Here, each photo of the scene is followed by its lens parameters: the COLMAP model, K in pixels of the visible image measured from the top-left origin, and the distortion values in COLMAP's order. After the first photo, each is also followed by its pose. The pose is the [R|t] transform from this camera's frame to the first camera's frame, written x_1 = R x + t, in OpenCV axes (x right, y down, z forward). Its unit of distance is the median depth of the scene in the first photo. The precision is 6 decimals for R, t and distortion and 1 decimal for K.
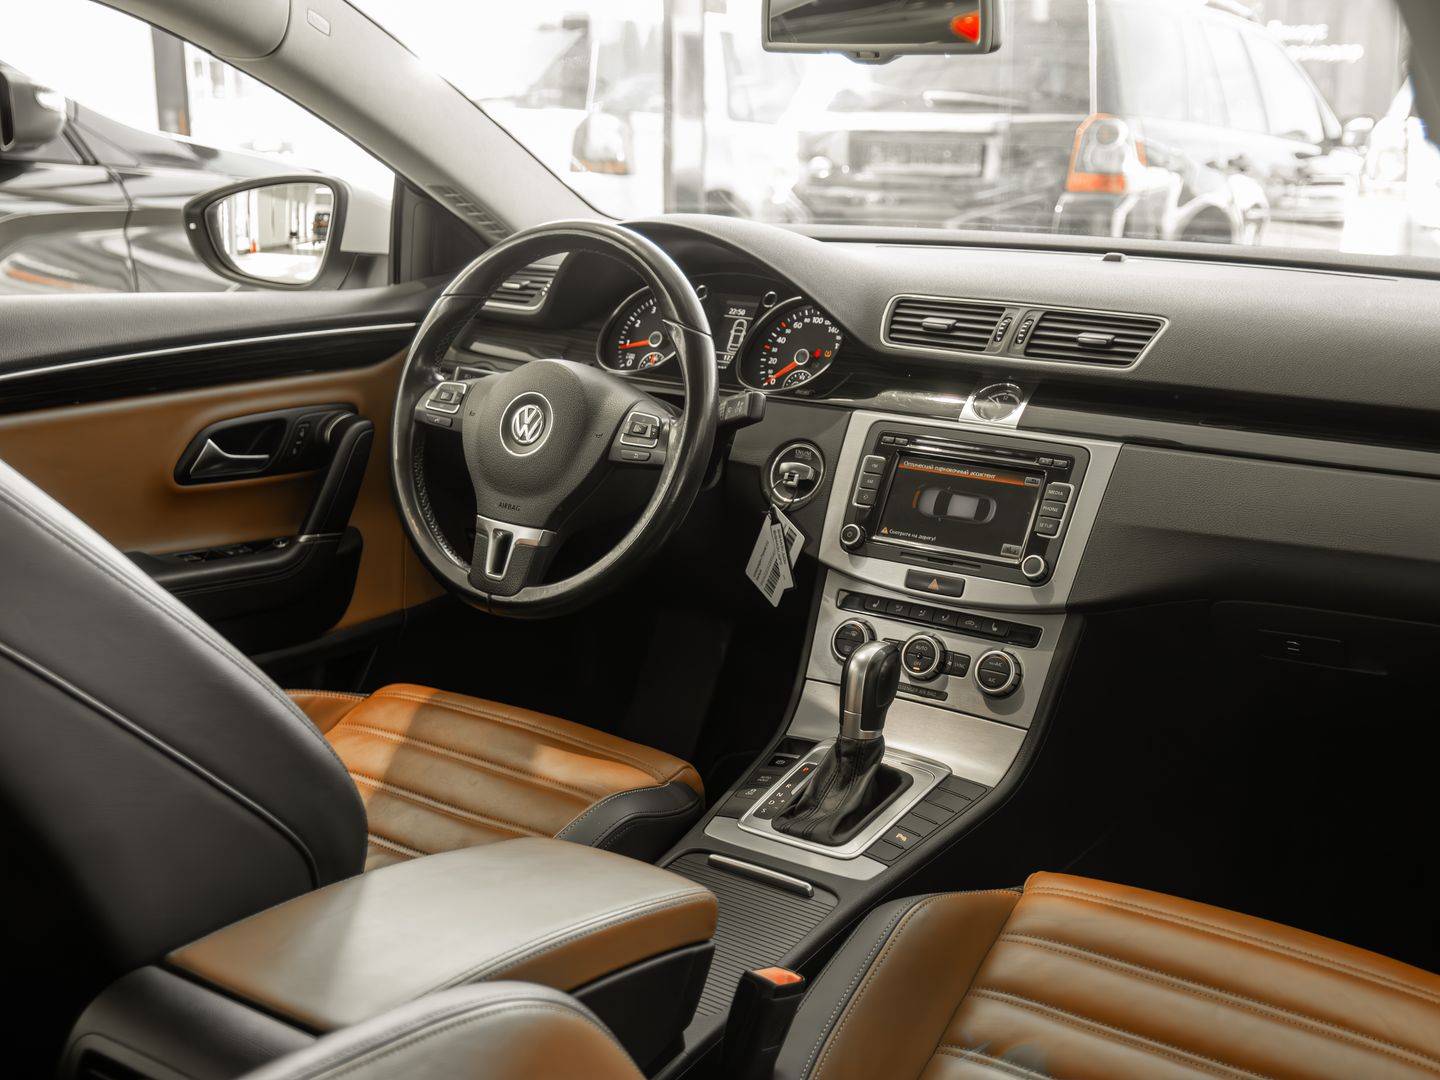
lens RADIAL K [[1735.7, 0, 720.0], [0, 1735.7, 540.0], [0, 0, 1]] dist [-0.014377, -0.009400]
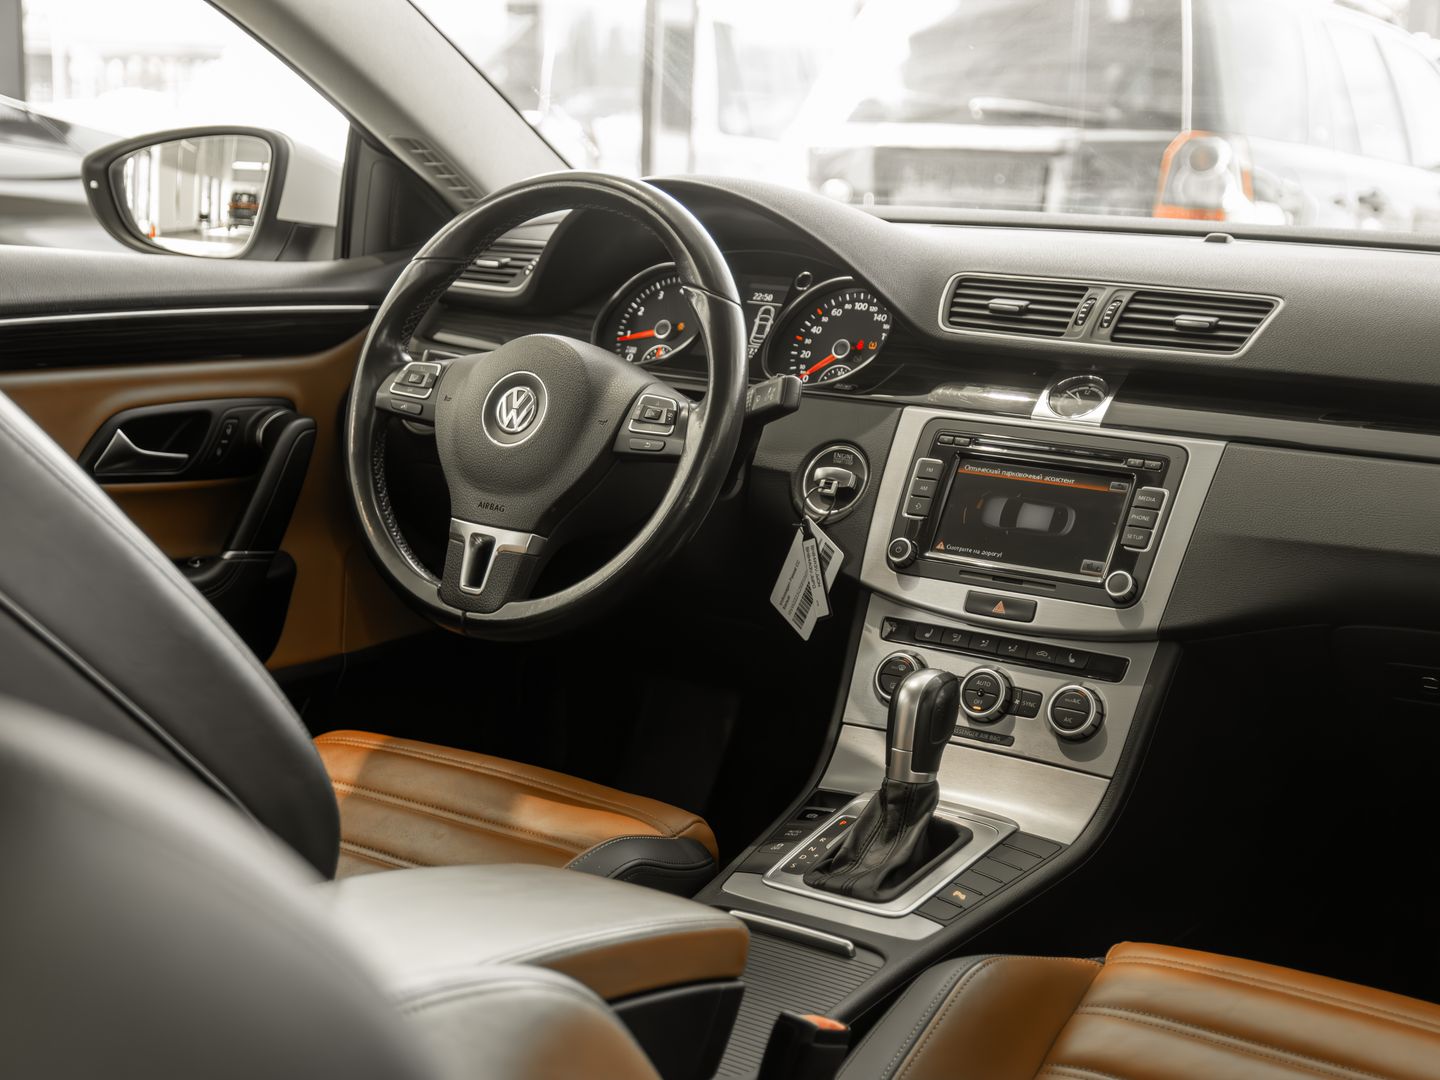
lens RADIAL K [[2286.7, 0, 720.0], [0, 2286.7, 540.0], [0, 0, 1]] dist [0.041962, 0.057437]
pose [[0.999598, 0.024726, 0.013866, -0.026509], [-0.023716, 0.997351, -0.068762, 0.069599], [-0.015529, 0.068406, 0.997537, -0.096561]]
